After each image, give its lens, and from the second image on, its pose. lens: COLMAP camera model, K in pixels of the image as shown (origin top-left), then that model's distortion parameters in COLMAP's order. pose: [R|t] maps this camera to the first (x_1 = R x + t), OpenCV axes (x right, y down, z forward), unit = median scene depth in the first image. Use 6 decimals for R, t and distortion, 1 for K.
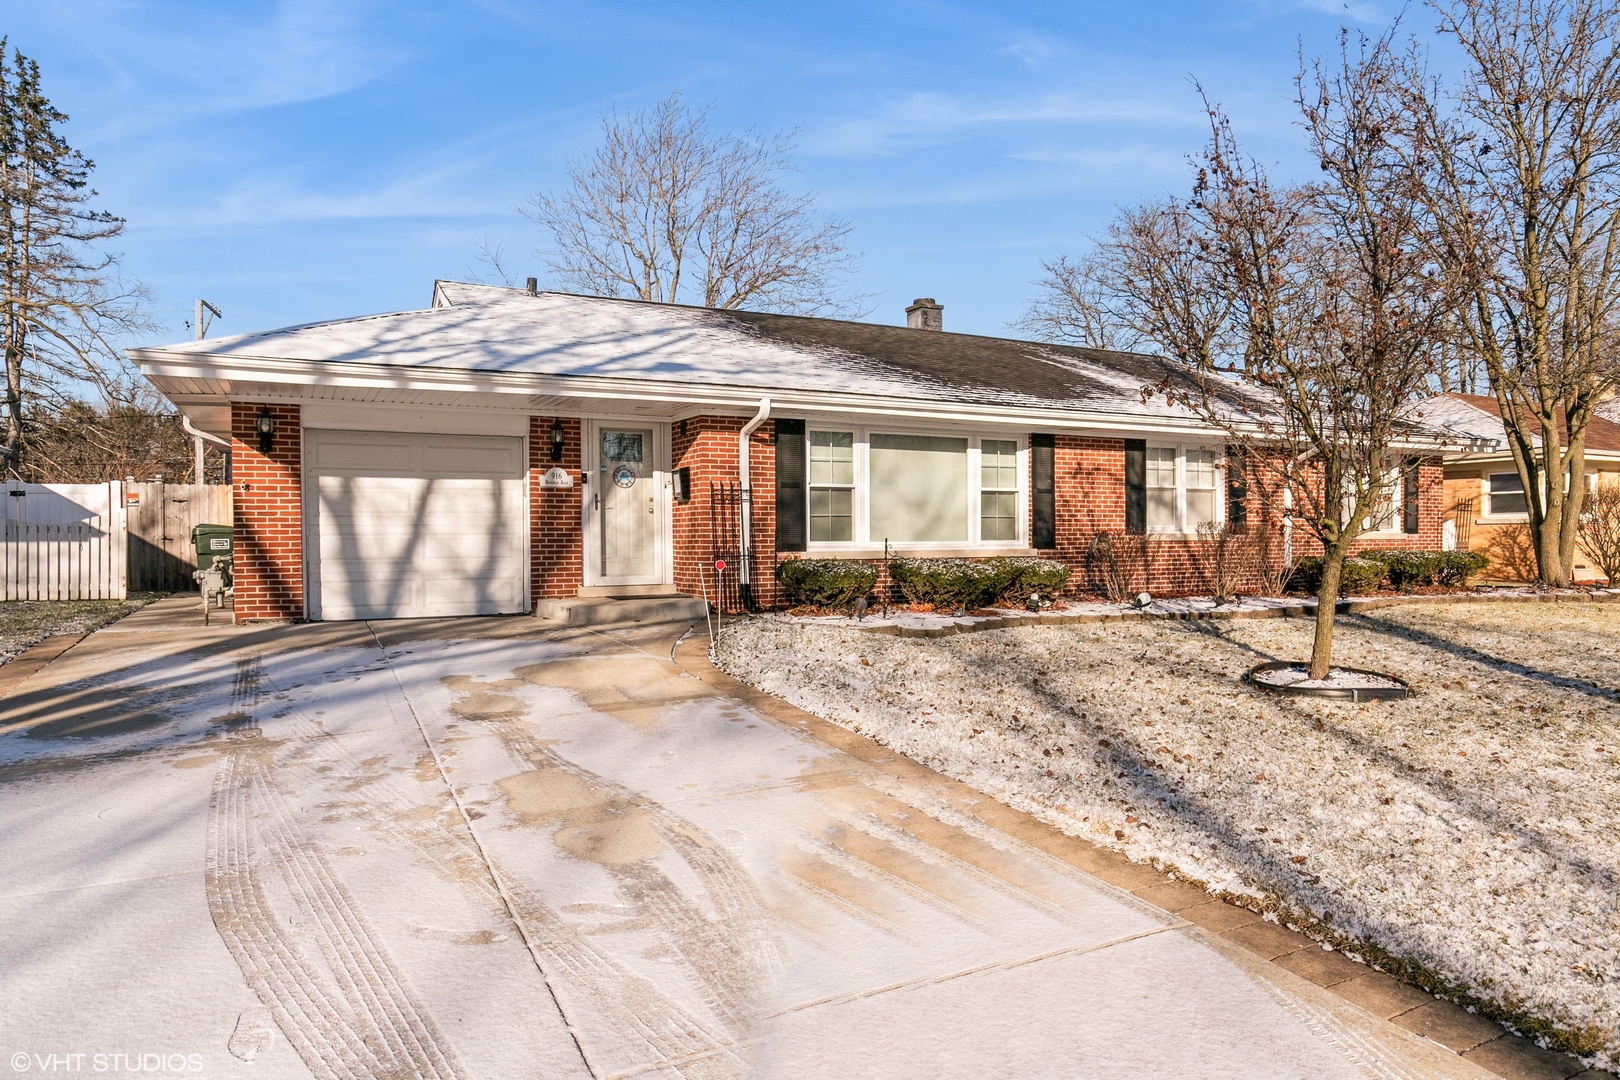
lens RADIAL K [[1034.9, 0, 810.3], [0, 1034.9, 544.0], [0, 0, 1]] dist [-0.010698, -0.001683]
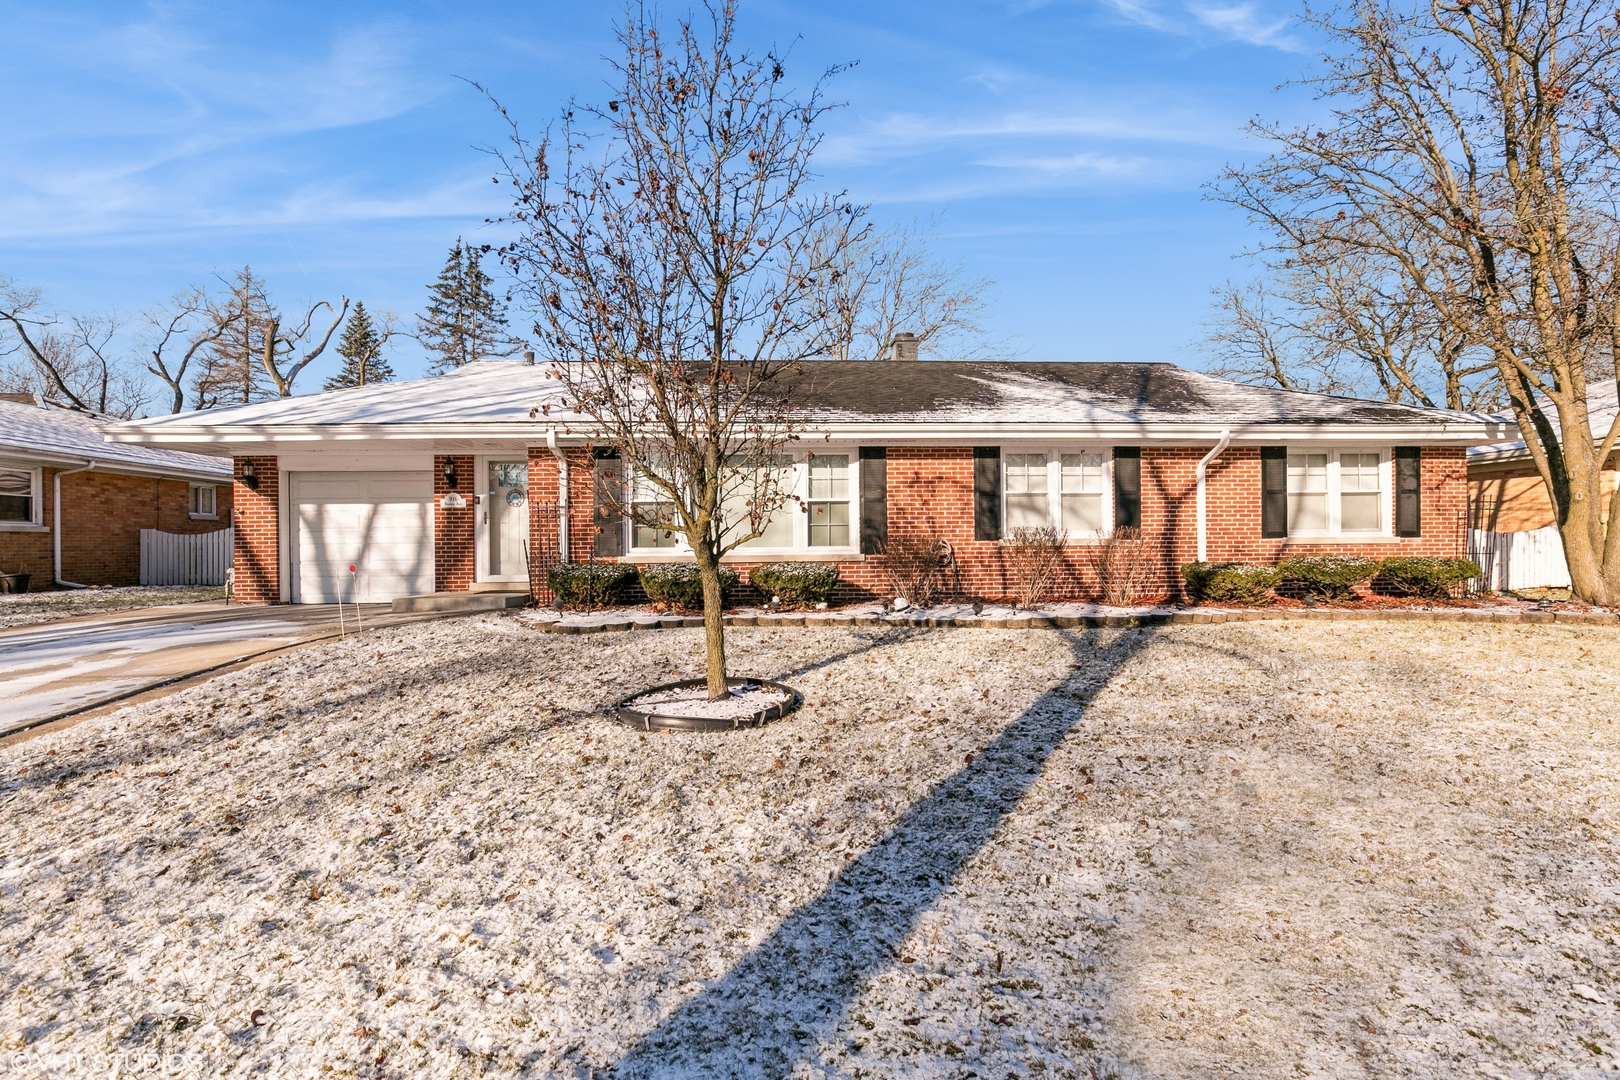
lens RADIAL K [[786.7, 0, 810.2], [0, 786.7, 542.4], [0, 0, 1]] dist [-0.005690, -0.000189]
pose [[0.911879, -0.005847, -0.410417, 0.502779], [0.002433, 0.999958, -0.008841, -0.000808], [0.410451, 0.007063, 0.911855, 0.235546]]
